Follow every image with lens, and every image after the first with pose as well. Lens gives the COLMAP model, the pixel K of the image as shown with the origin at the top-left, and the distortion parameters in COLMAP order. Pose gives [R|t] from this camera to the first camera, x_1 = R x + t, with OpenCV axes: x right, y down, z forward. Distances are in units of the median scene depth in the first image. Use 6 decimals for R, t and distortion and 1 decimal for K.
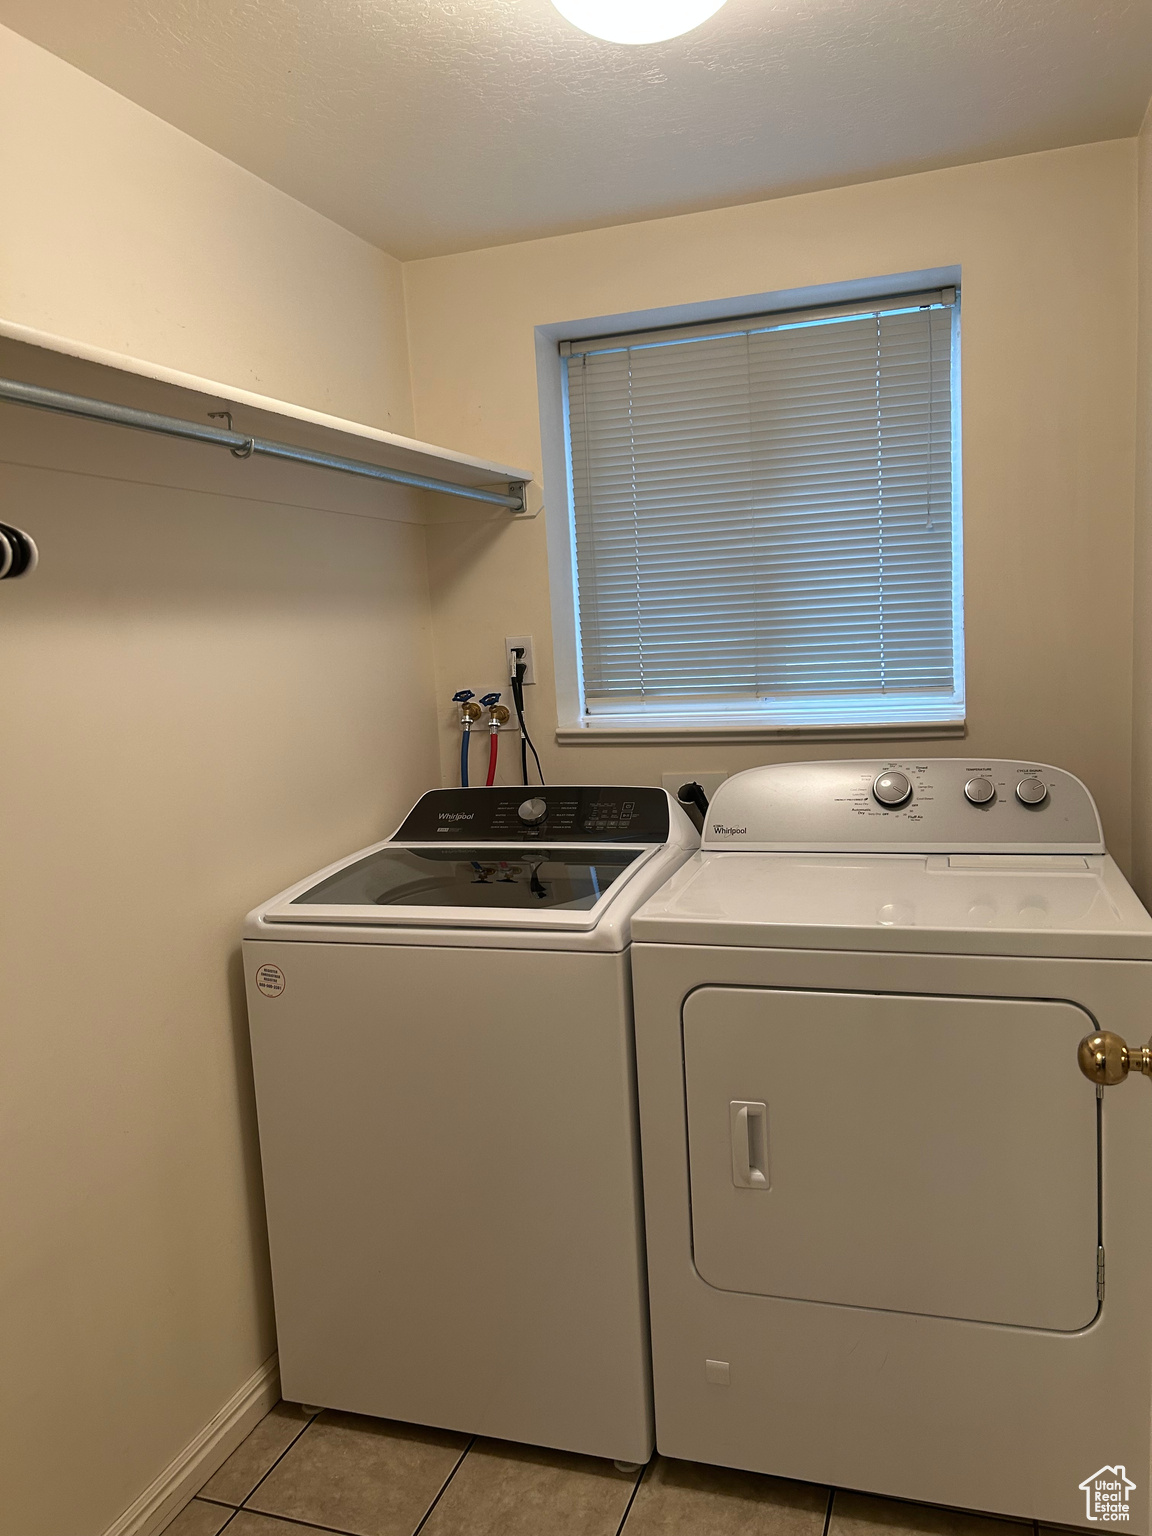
lens RADIAL K [[1135.9, 0, 581.5], [0, 1135.9, 779.6], [0, 0, 1]] dist [0.072060, -0.108030]
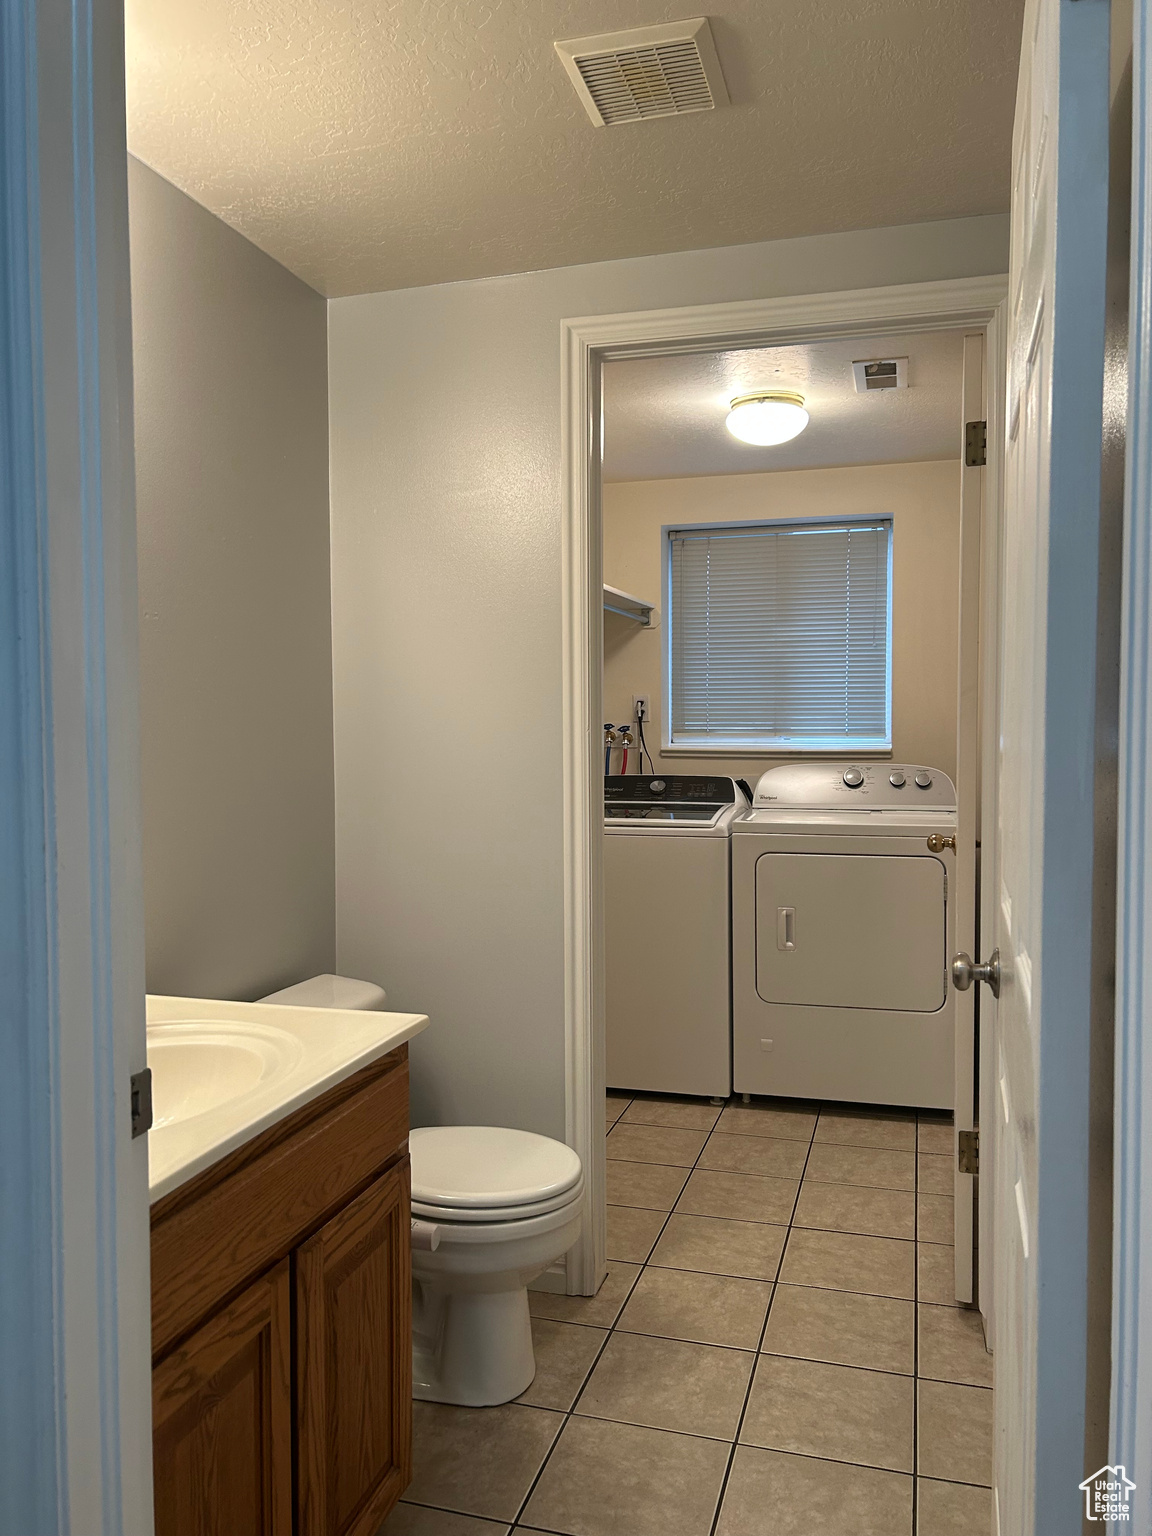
lens RADIAL K [[1139.0, 0, 576.0], [0, 1139.0, 768.0], [0, 0, 1]] dist [0.115488, -0.202588]
pose [[0.997832, 0.046302, 0.046761, -0.251792], [-0.042013, 0.995157, -0.088871, 0.159943], [-0.050650, 0.086713, 0.994945, -0.794843]]
